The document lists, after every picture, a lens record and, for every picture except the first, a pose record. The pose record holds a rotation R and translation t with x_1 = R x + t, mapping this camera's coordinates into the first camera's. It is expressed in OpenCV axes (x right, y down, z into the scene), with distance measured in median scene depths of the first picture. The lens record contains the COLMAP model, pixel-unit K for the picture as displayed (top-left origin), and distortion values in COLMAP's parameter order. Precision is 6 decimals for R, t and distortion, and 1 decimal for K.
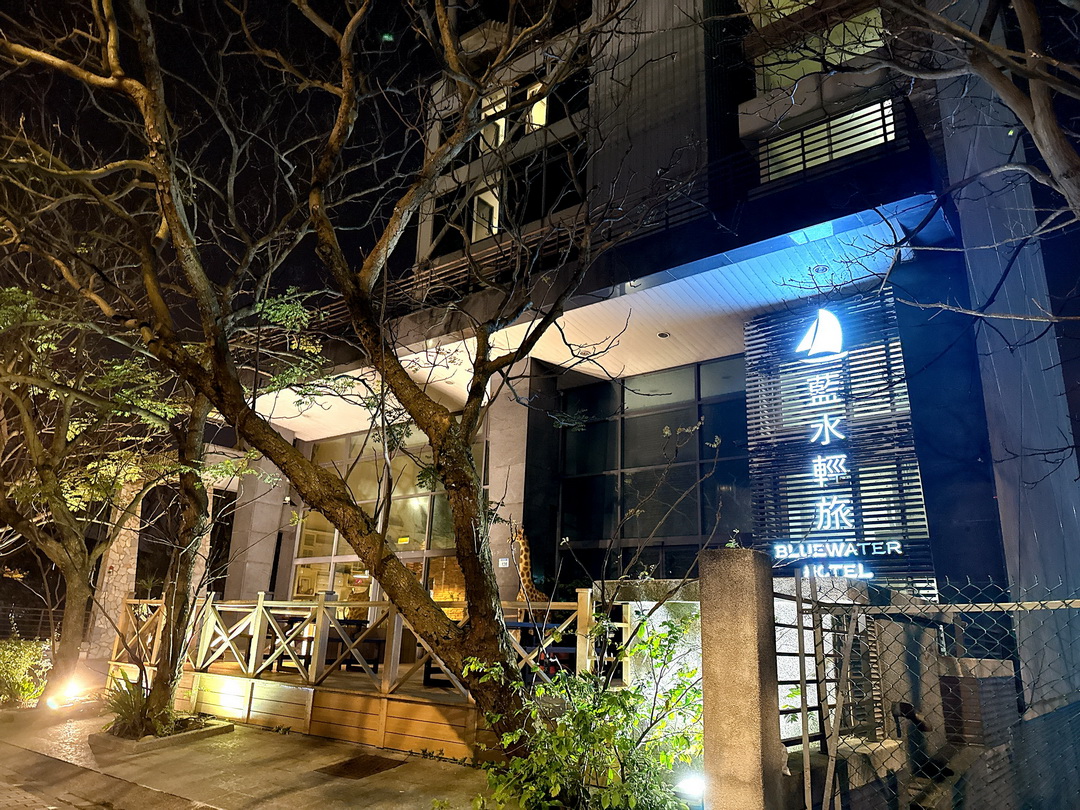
lens RADIAL K [[741.6, 0, 535.8], [0, 741.6, 409.2], [0, 0, 1]] dist [0.040917, -0.002857]
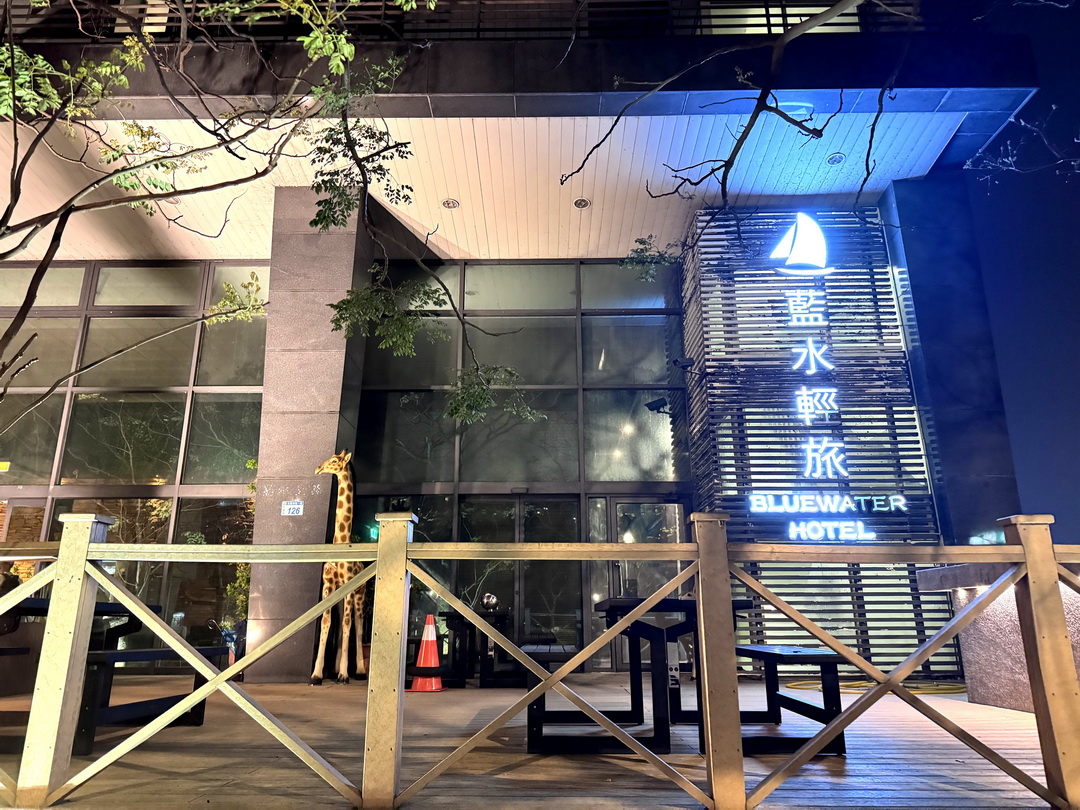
lens RADIAL K [[741.6, 0, 542.5], [0, 741.6, 397.4], [0, 0, 1]] dist [0.040917, -0.002857]
pose [[0.798879, 0.136672, 0.585758, -0.313645], [-0.144272, 0.988954, -0.033984, 0.142856], [-0.583933, -0.057359, 0.809773, 0.524183]]
